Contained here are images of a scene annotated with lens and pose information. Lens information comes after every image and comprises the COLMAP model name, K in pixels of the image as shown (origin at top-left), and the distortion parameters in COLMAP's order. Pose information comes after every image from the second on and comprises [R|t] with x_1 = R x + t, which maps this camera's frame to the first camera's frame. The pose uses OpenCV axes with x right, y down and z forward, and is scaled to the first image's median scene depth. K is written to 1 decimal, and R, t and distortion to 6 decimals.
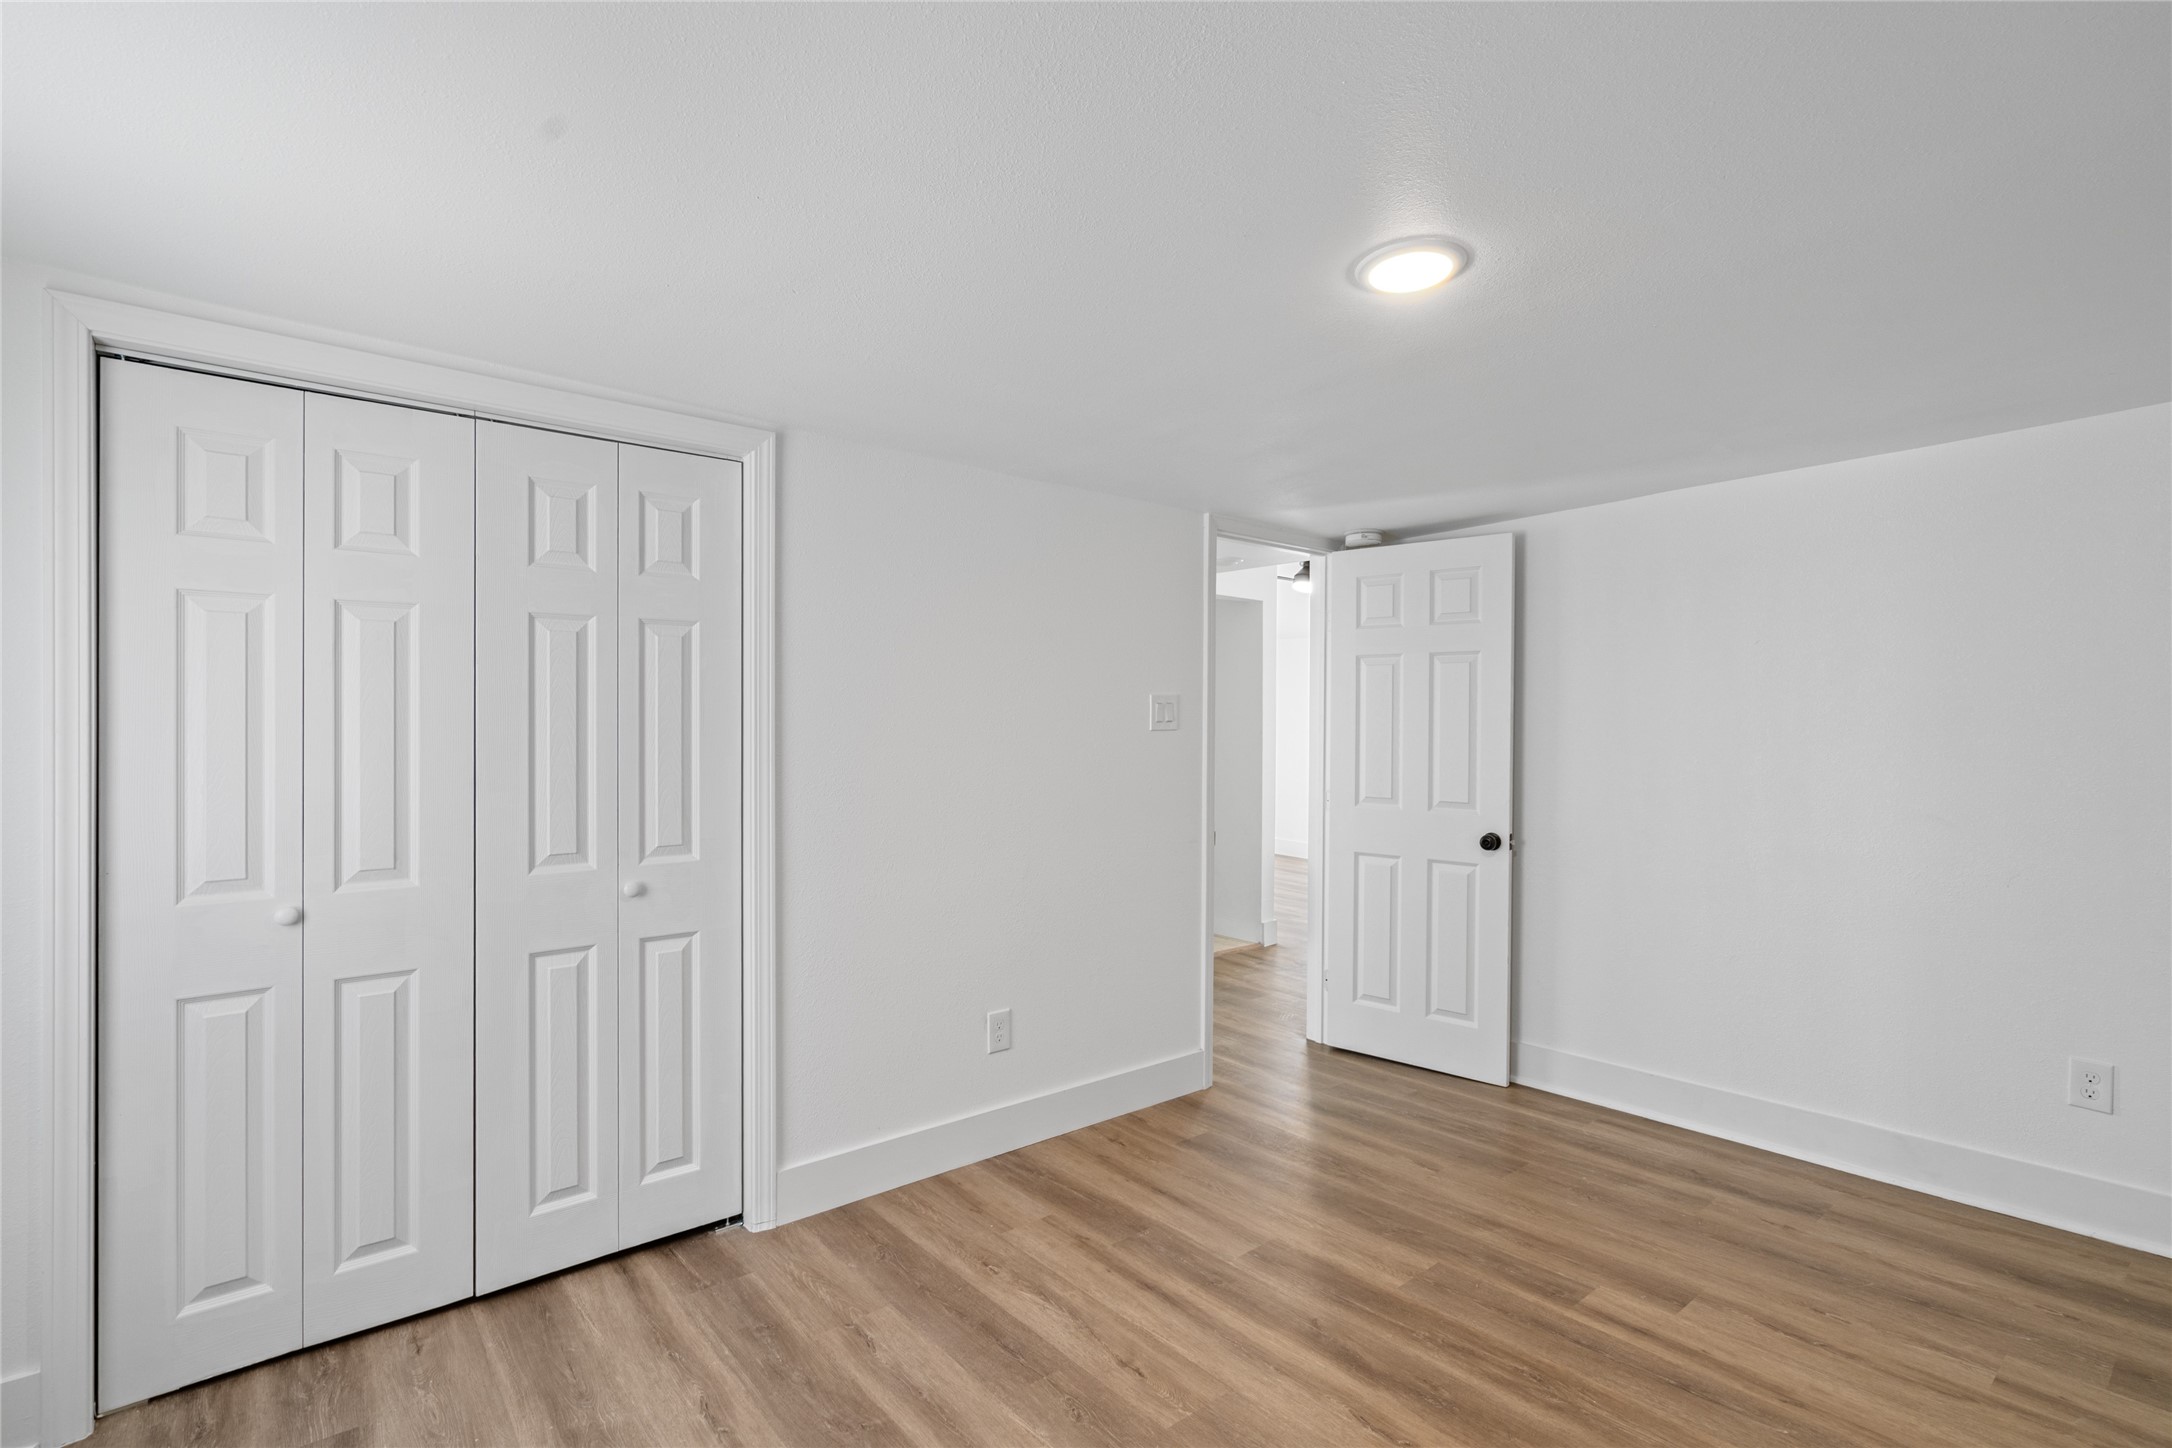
lens RADIAL K [[998.4, 0, 1084.9], [0, 998.4, 719.0], [0, 0, 1]] dist [-0.002025, 0.001011]
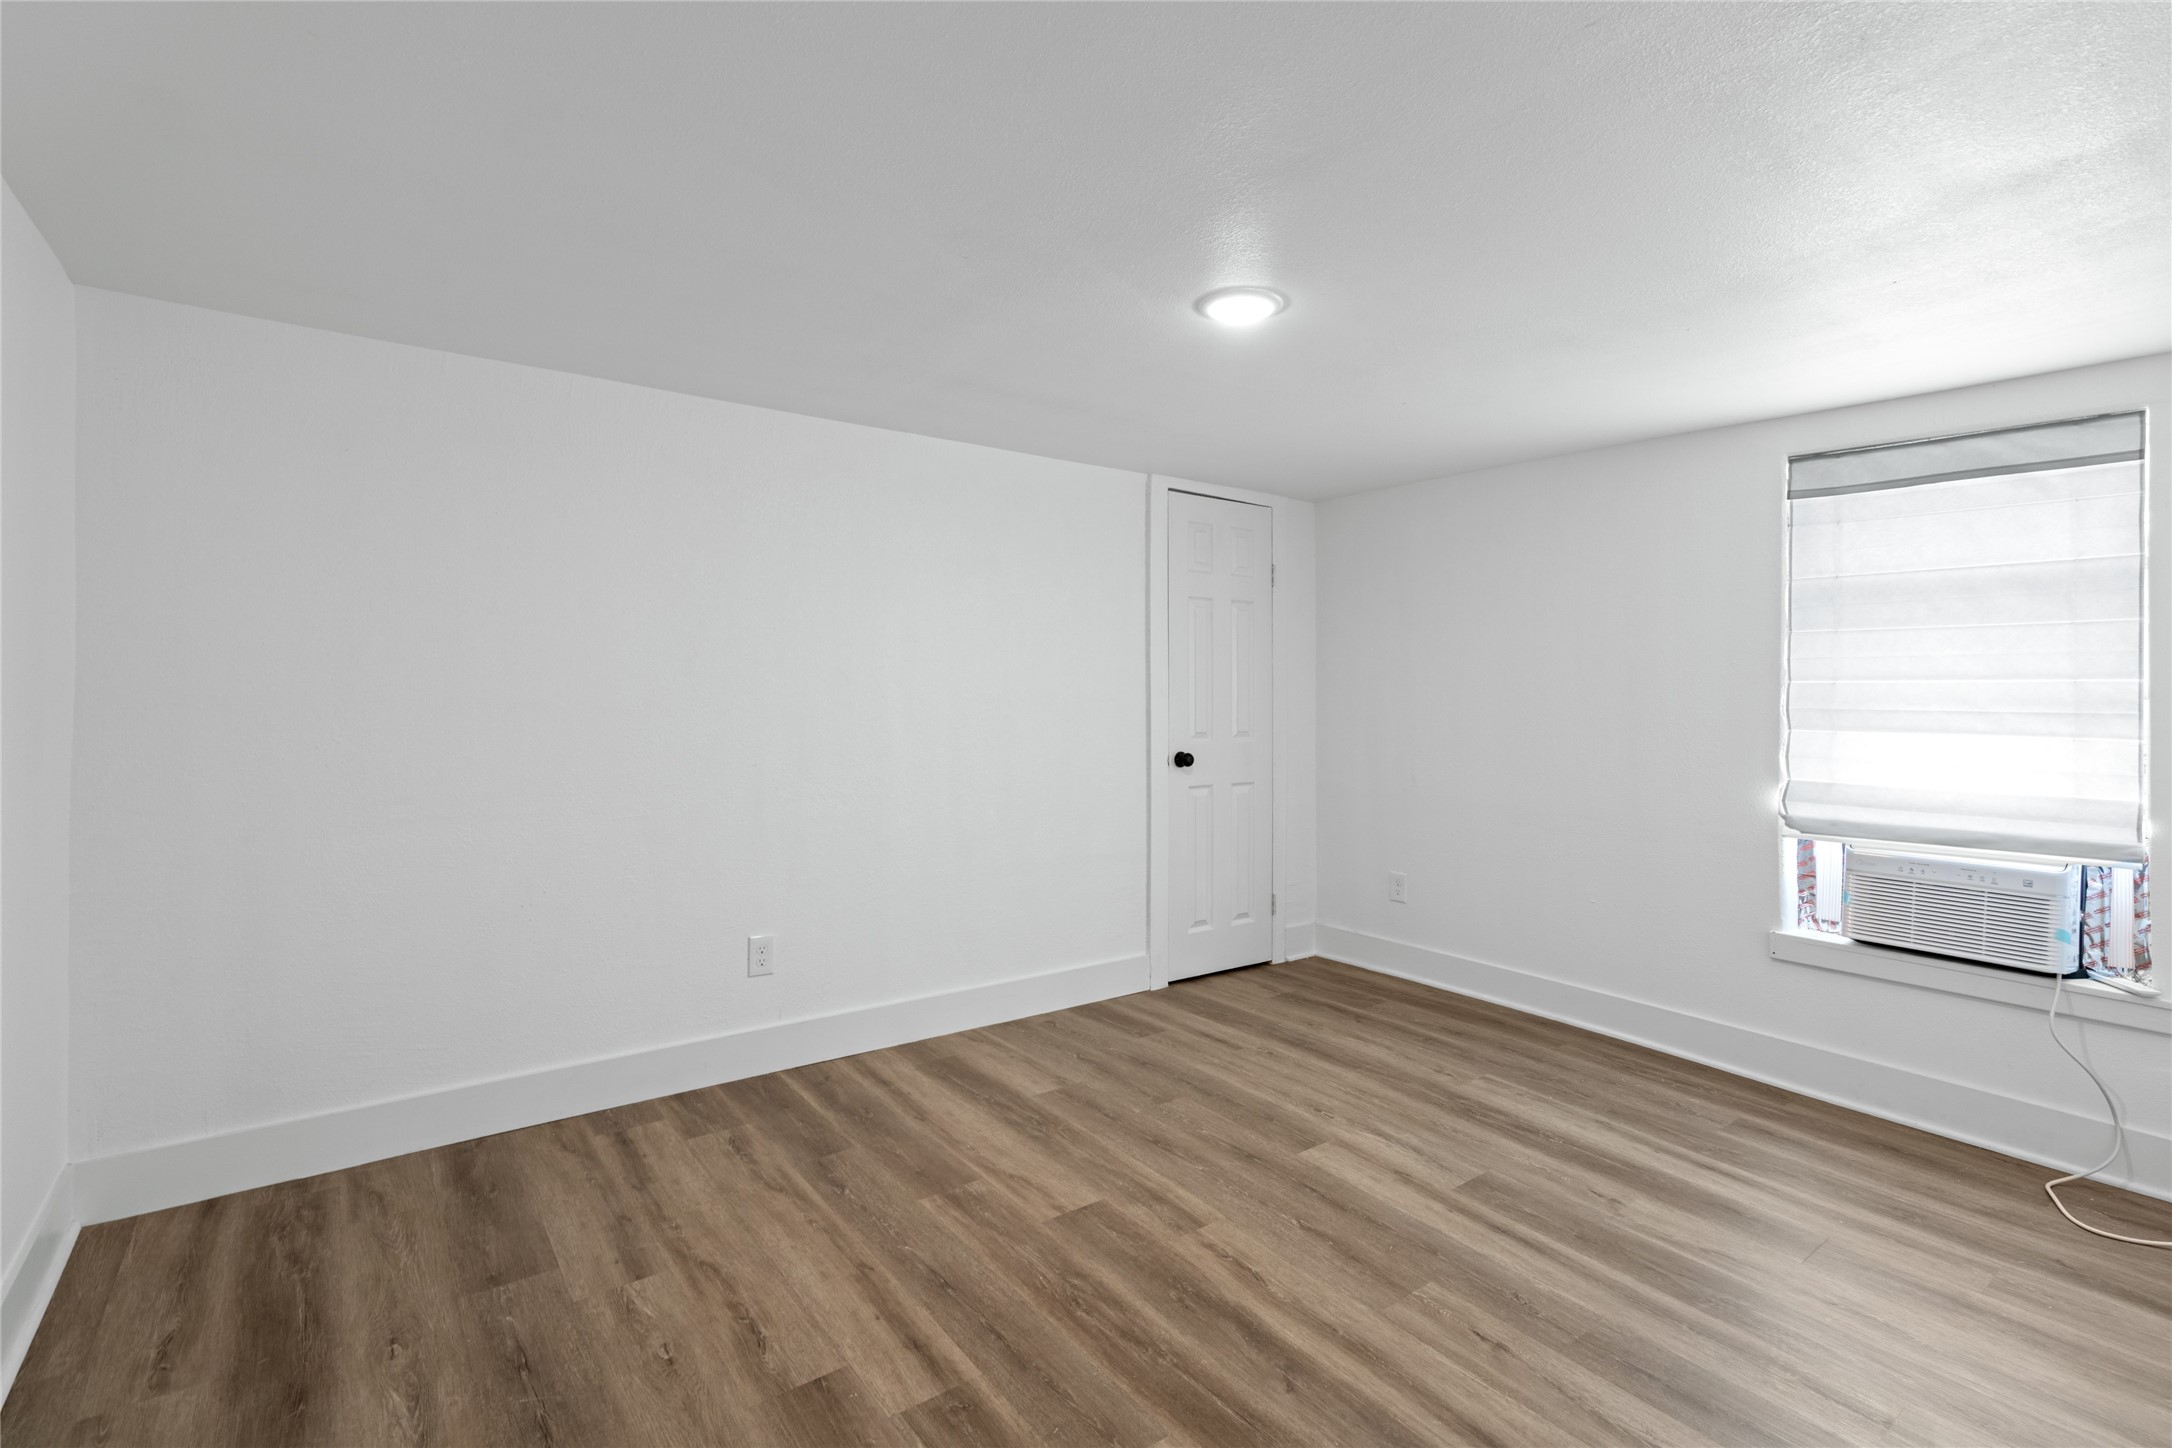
lens RADIAL K [[998.4, 0, 1085.0], [0, 998.4, 711.3], [0, 0, 1]] dist [-0.002025, 0.001011]
pose [[-0.998984, -0.014926, 0.042521, 0.397169], [-0.014619, 0.999865, 0.007515, 0.050878], [-0.042627, 0.006885, -0.999067, 1.946865]]
